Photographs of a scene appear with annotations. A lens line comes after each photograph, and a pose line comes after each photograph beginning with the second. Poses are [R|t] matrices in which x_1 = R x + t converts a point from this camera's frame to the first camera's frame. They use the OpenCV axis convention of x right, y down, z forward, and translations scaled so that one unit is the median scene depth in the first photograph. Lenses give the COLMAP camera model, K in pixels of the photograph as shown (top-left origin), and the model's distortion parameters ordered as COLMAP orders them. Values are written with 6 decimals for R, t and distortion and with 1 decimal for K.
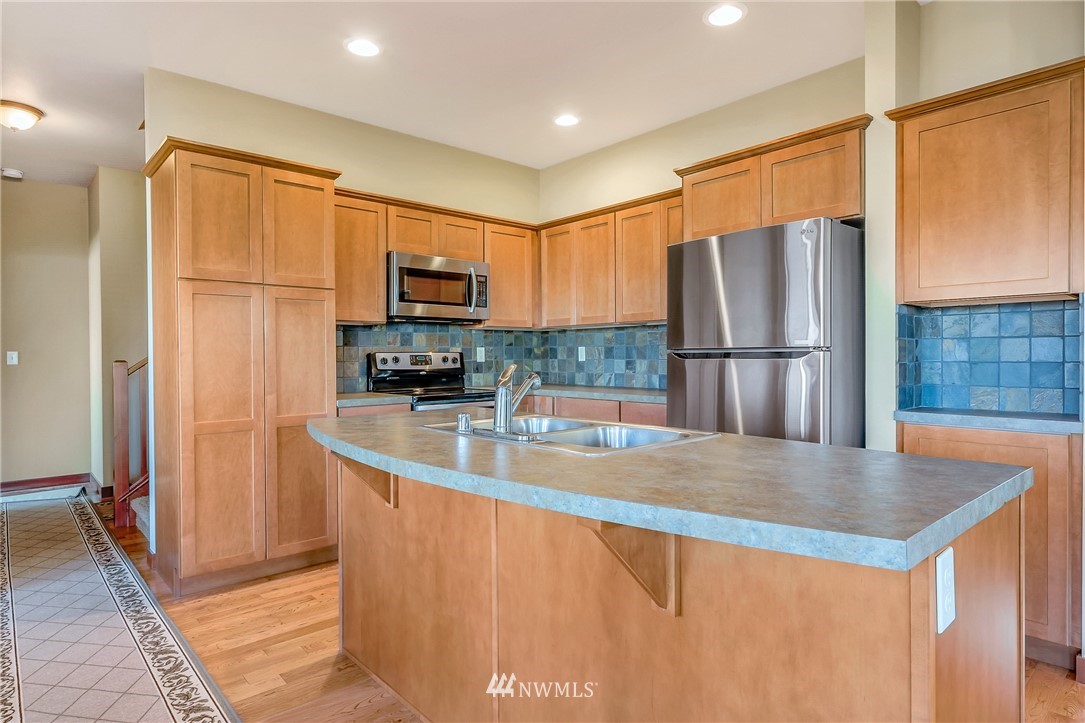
lens RADIAL K [[600.6, 0, 542.7], [0, 600.6, 360.4], [0, 0, 1]] dist [-0.008922, -0.000211]
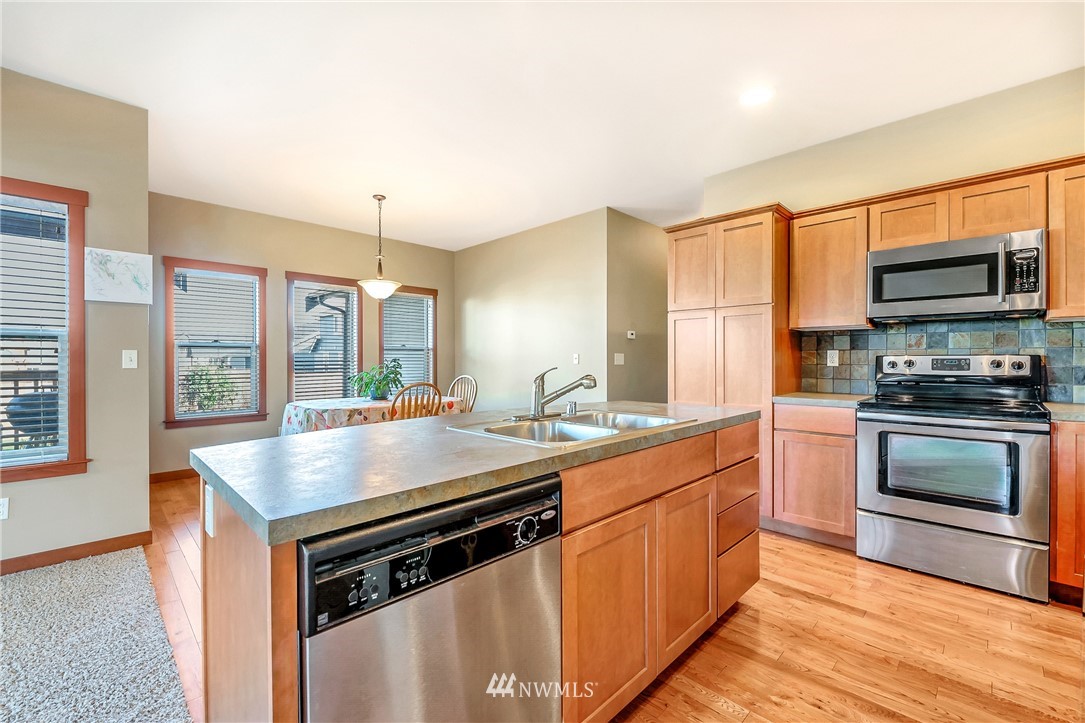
lens RADIAL K [[460.8, 0, 541.2], [0, 460.8, 360.1], [0, 0, 1]] dist [-0.002822, -0.000705]
pose [[0.051258, 0.007341, -0.998658, 0.431366], [-0.007722, 0.999946, 0.006954, -0.006837], [0.998656, 0.007355, 0.051312, 0.394035]]
